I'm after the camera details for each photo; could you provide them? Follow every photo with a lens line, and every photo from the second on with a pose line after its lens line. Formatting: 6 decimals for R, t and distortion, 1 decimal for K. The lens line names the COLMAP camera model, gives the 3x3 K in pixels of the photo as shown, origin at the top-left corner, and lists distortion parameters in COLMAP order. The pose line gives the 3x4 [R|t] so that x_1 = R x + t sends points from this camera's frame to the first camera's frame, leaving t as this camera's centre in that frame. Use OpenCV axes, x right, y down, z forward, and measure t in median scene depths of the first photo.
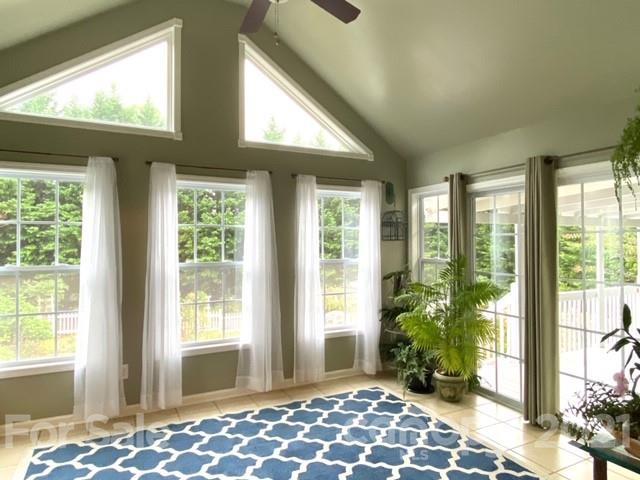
lens RADIAL K [[406.6, 0, 320.0], [0, 406.6, 240.0], [0, 0, 1]] dist [0.001385, -0.029598]
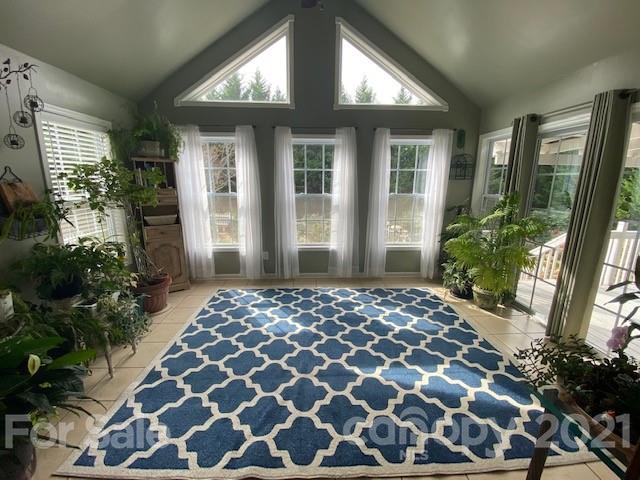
lens RADIAL K [[265.6, 0, 320.0], [0, 265.6, 240.0], [0, 0, 1]] dist [-0.002001, -0.010250]
pose [[0.906094, 0.095419, -0.412176, 0.173006], [-0.001179, 0.974801, 0.223074, 0.001347], [0.423075, -0.201640, 0.883374, 0.088529]]
